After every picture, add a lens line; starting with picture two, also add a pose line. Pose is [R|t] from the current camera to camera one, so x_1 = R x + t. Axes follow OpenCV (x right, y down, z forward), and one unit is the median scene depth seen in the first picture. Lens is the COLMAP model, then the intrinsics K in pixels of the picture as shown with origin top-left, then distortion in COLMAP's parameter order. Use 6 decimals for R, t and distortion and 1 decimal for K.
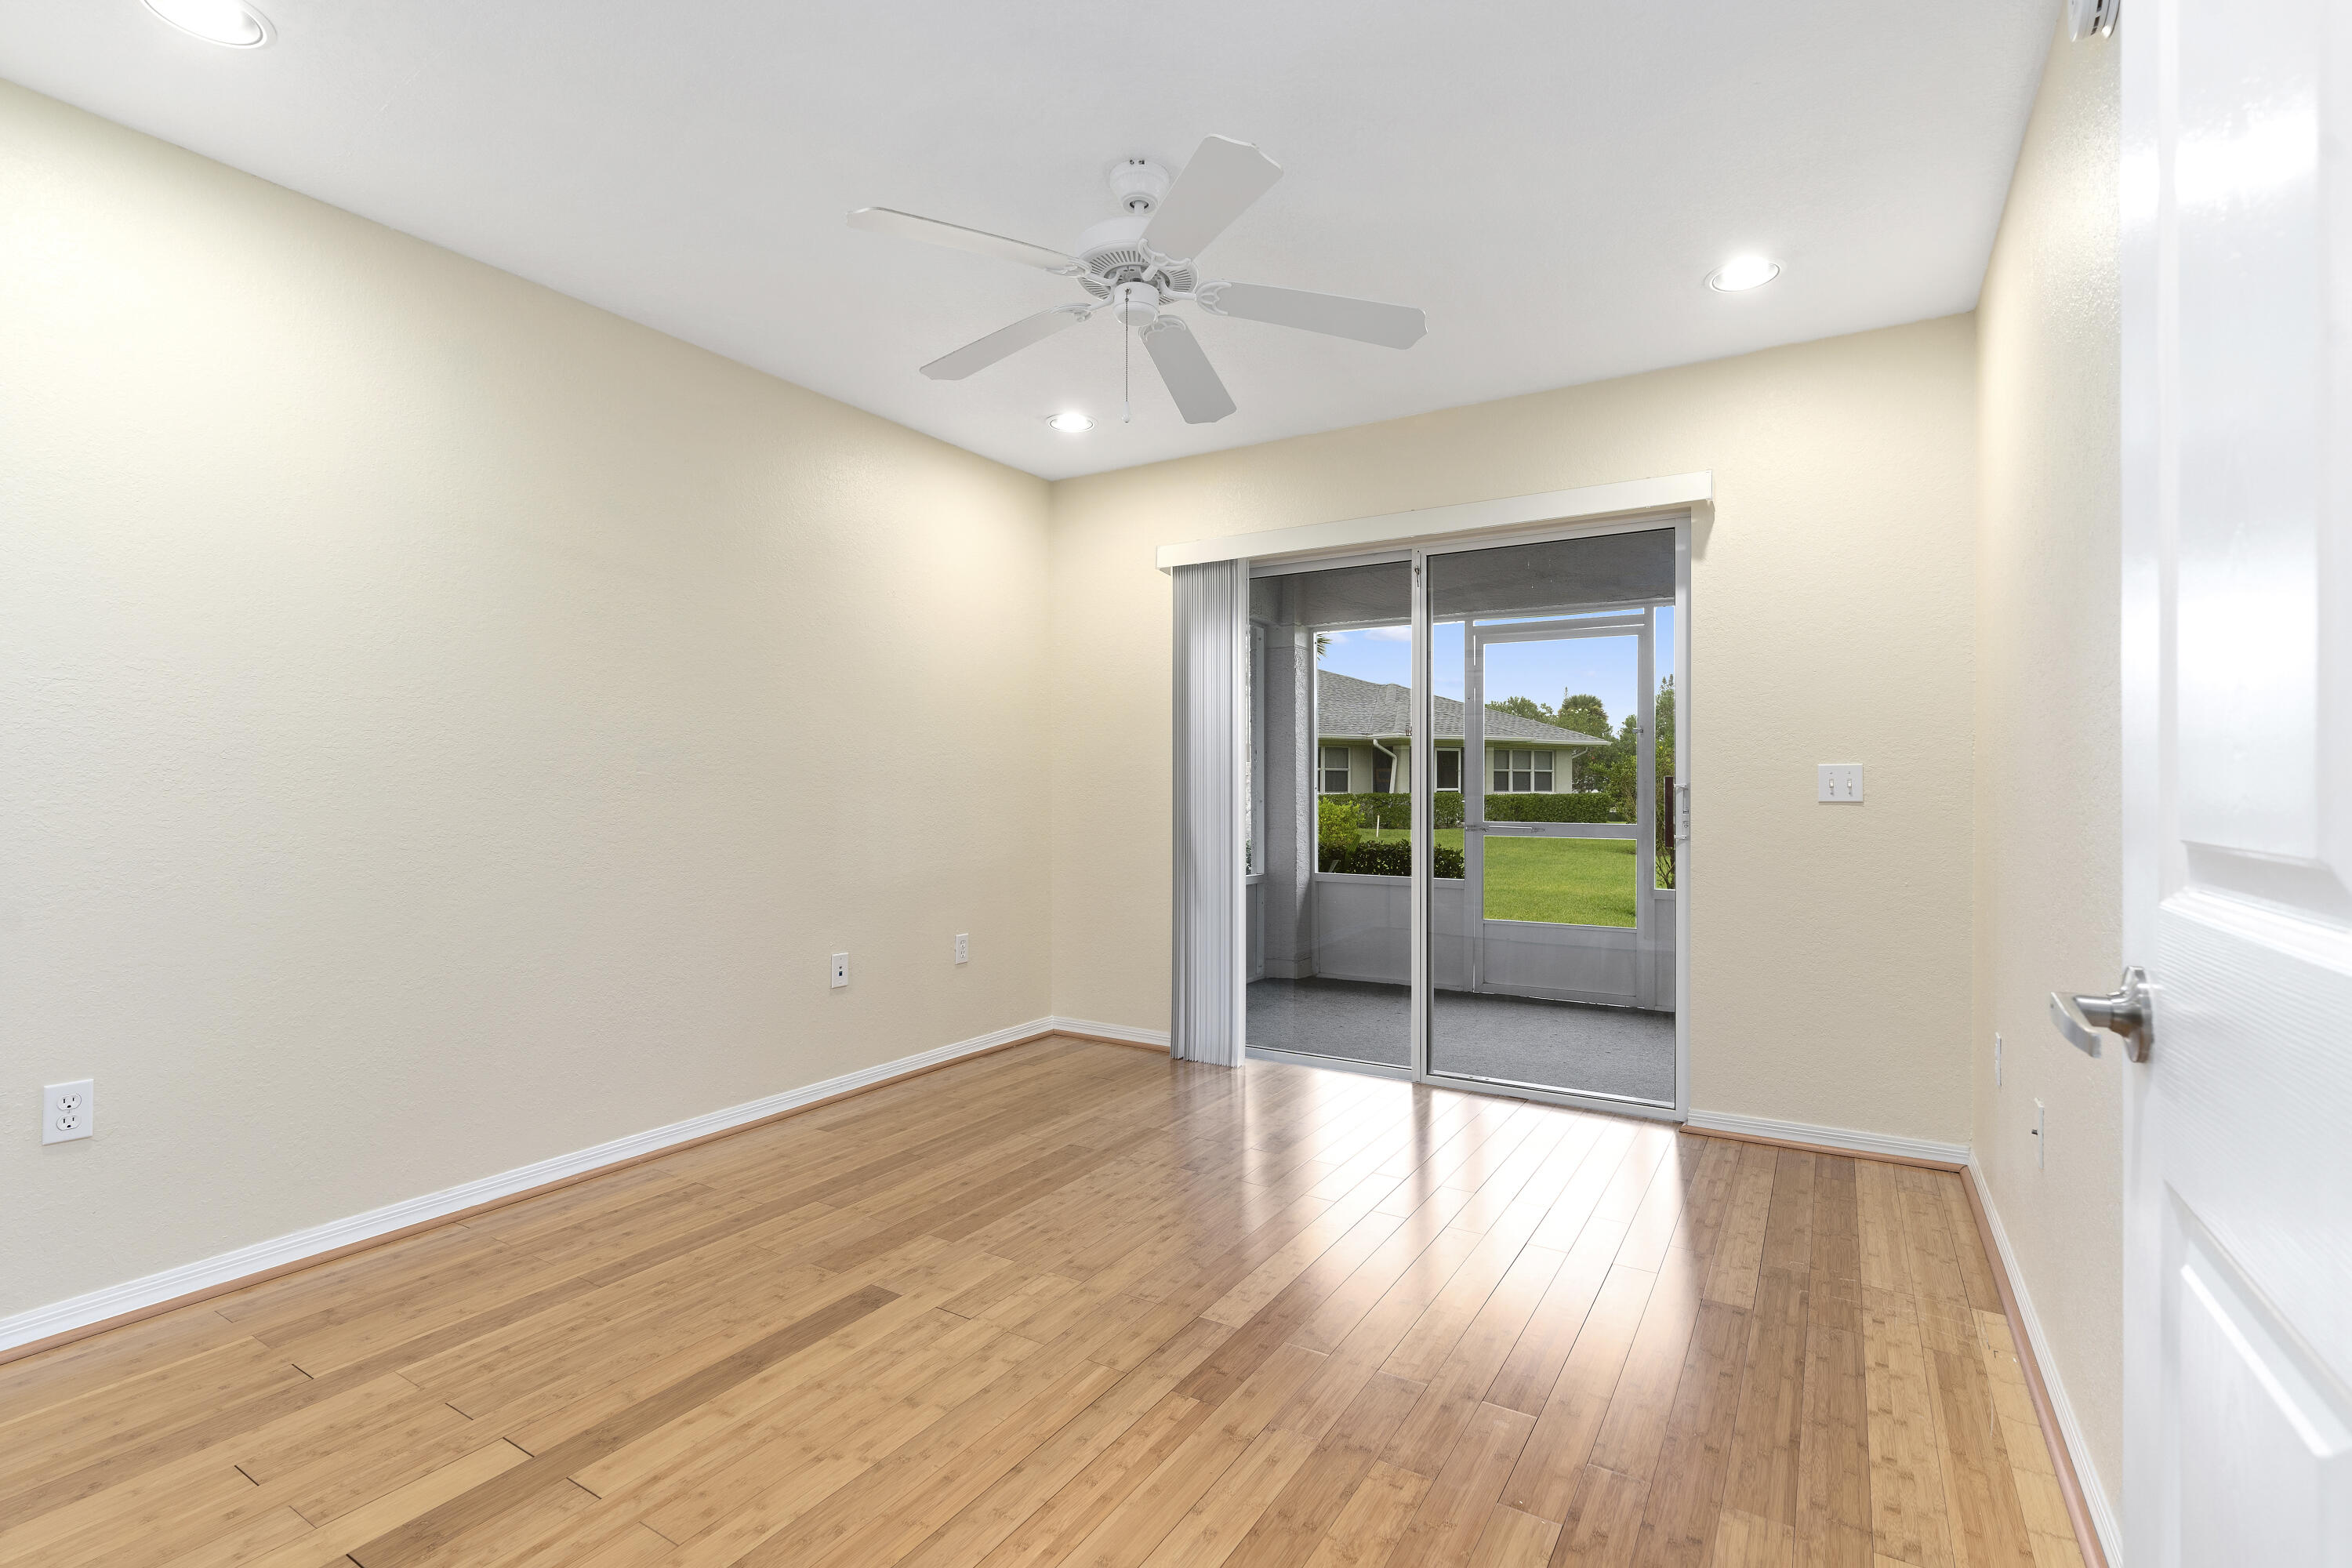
lens RADIAL K [[1091.8, 0, 1180.0], [0, 1091.8, 773.9], [0, 0, 1]] dist [-0.004404, 0.002083]
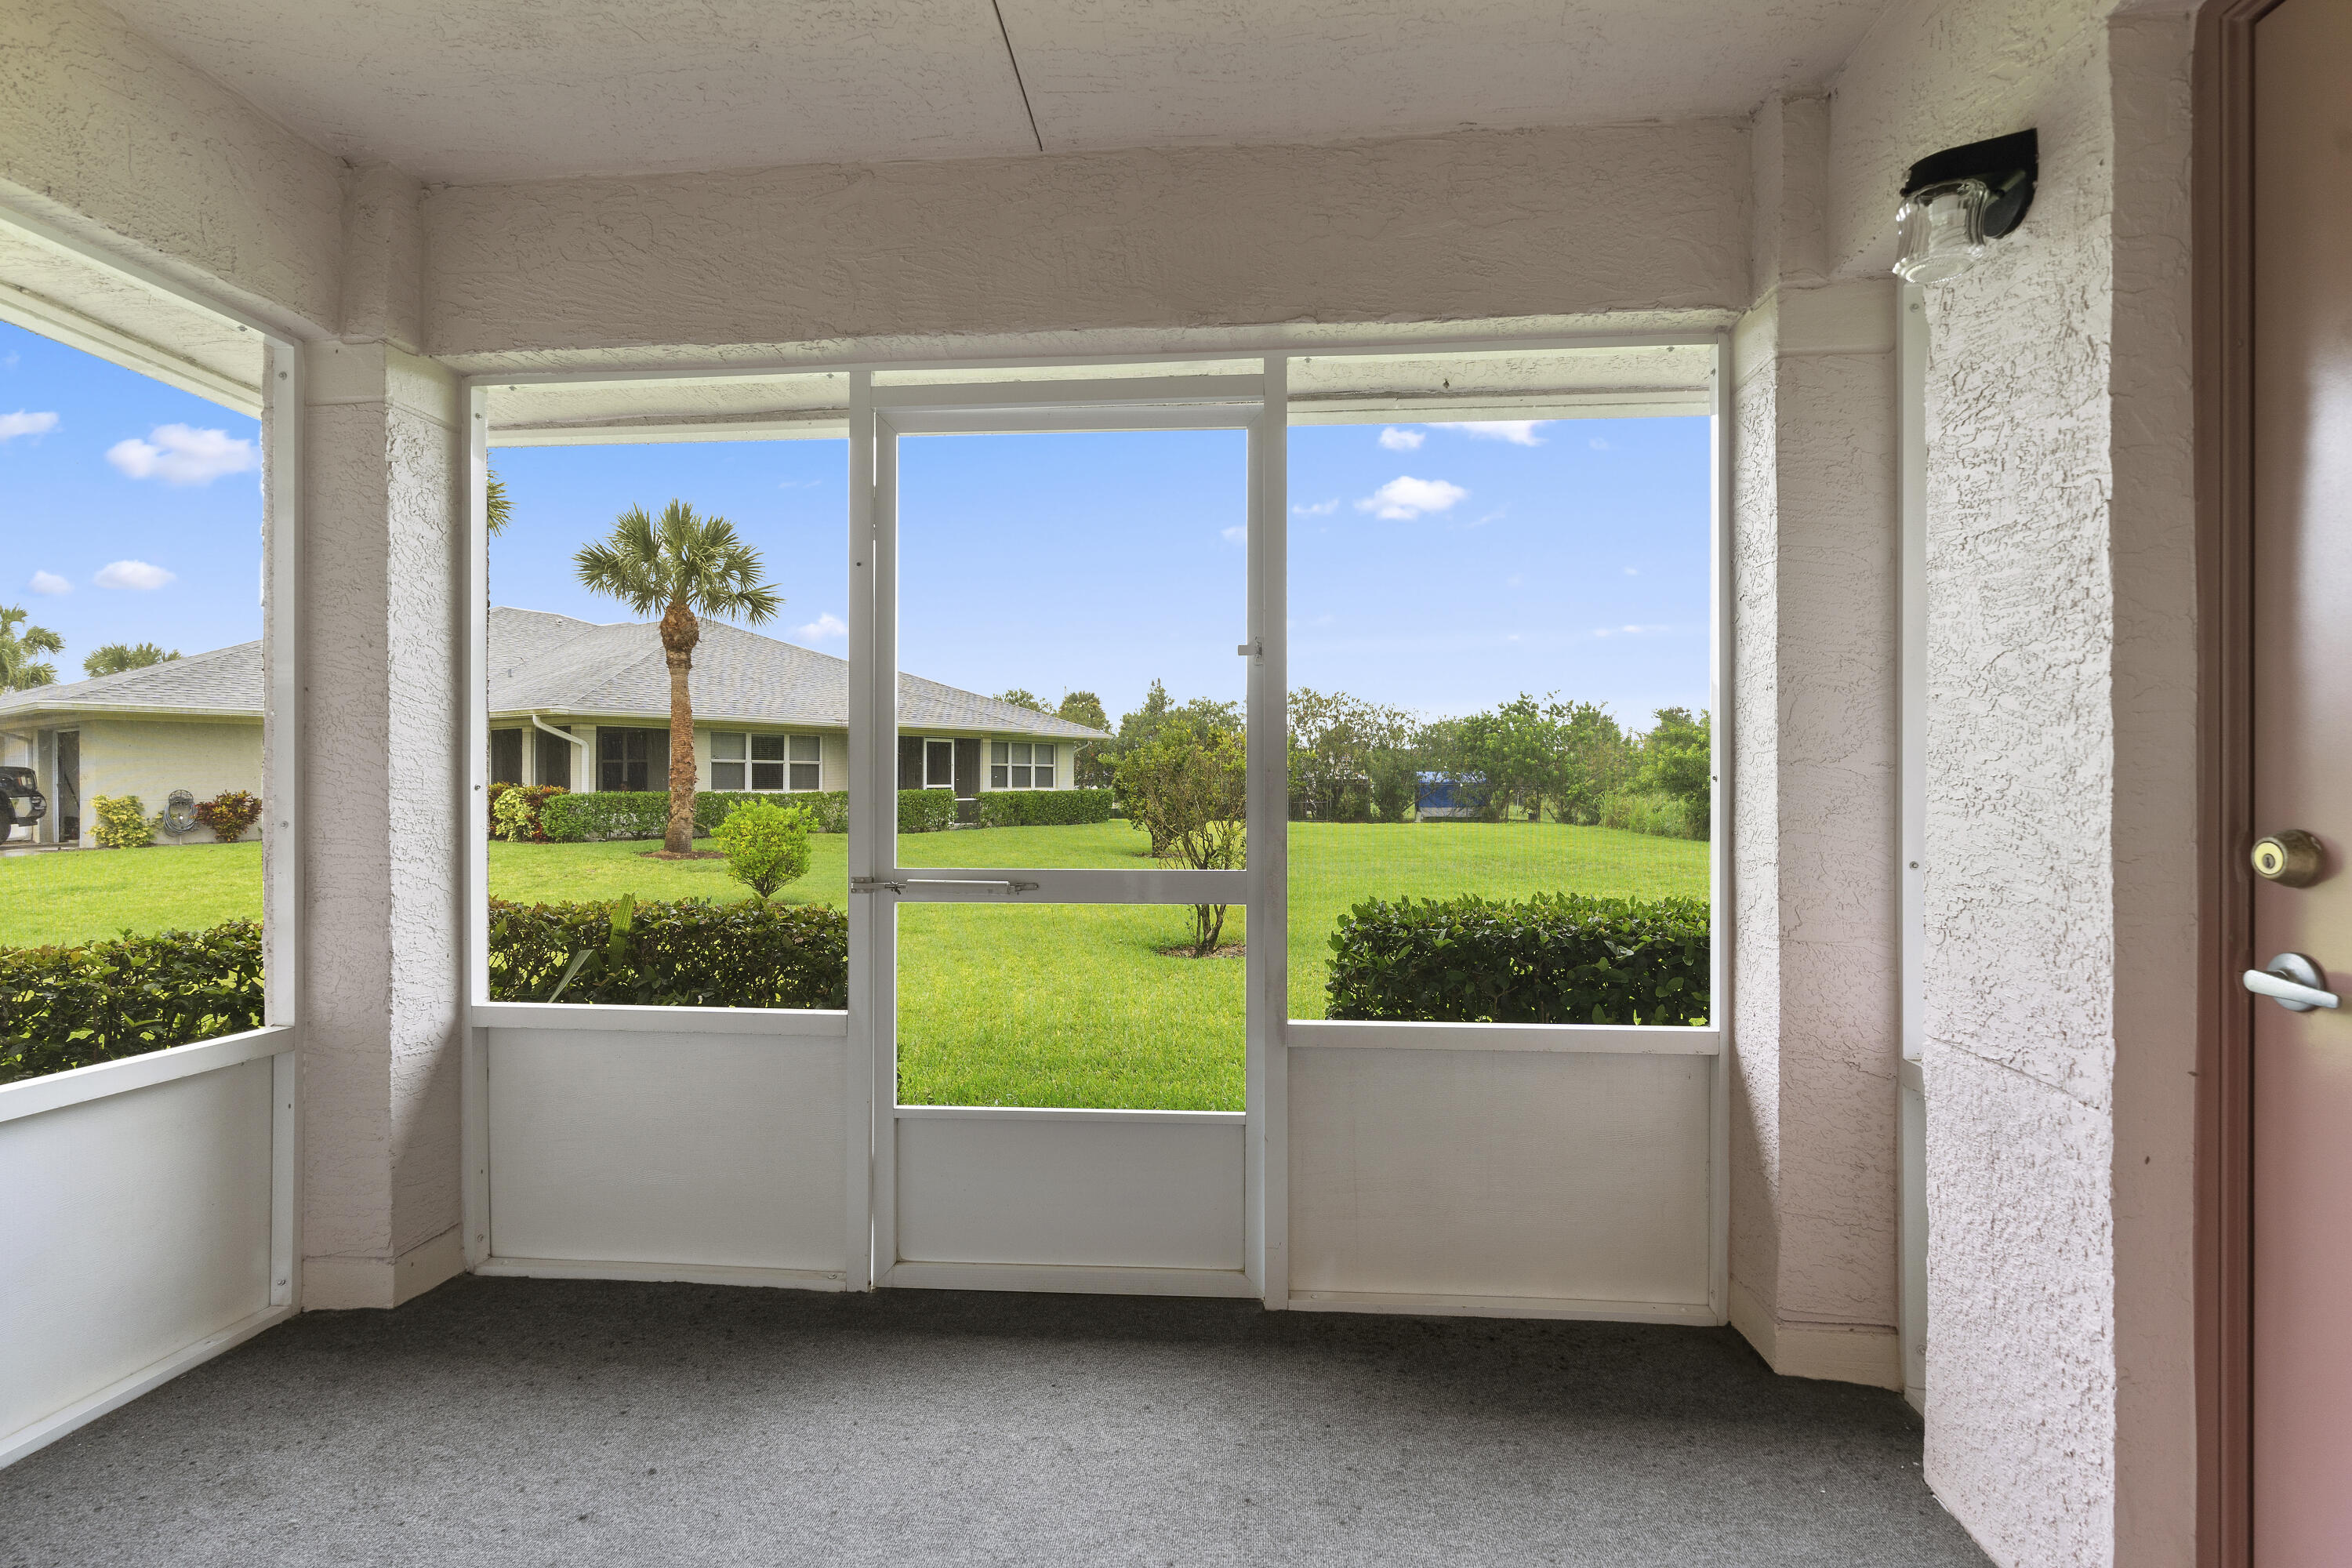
lens RADIAL K [[1091.8, 0, 1180.0], [0, 1091.8, 773.9], [0, 0, 1]] dist [-0.004404, 0.002083]
pose [[0.902869, 0.000654, 0.429915, 0.170528], [-0.002092, 0.999994, 0.002870, 0.005908], [-0.429911, -0.003491, 0.902865, 0.502584]]
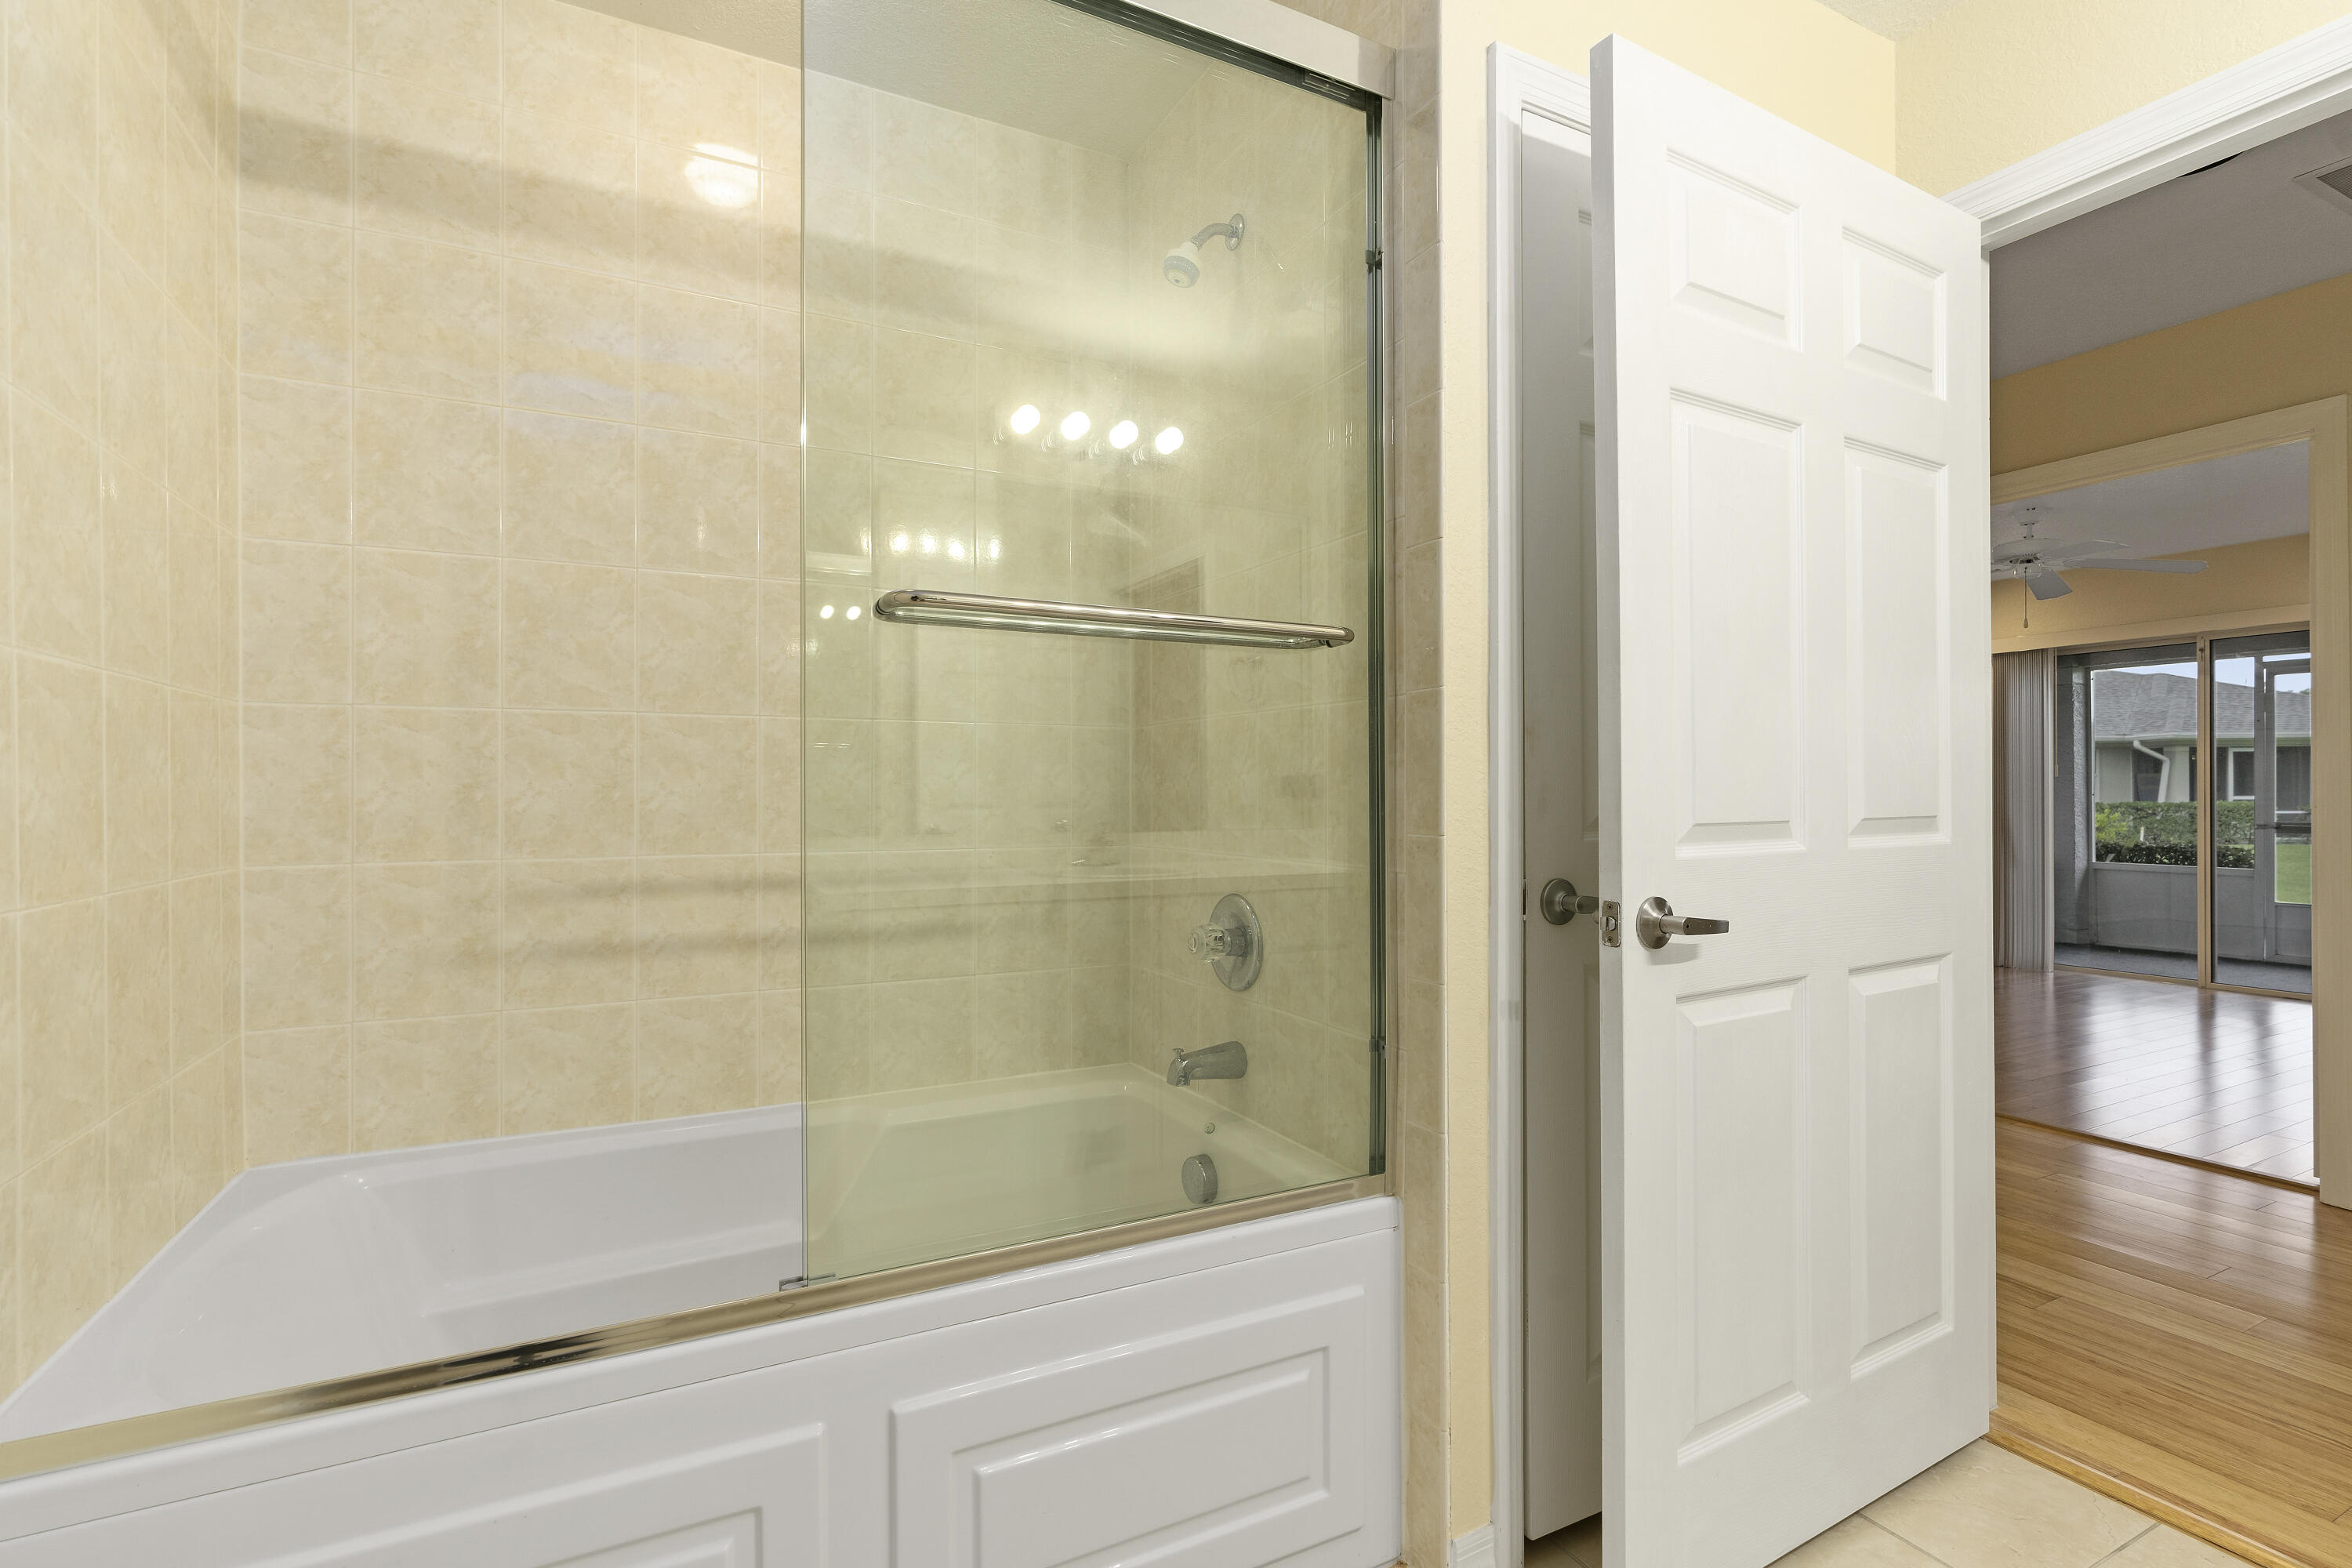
lens RADIAL K [[1083.1, 0, 1176.0], [0, 1083.1, 784.0], [0, 0, 1]] dist [-0.003140, 0.001560]
pose [[0.855198, -0.002342, -0.518295, -0.124107], [0.003904, 0.999991, 0.001923, -0.005593], [0.518286, -0.003668, 0.855199, -0.570557]]
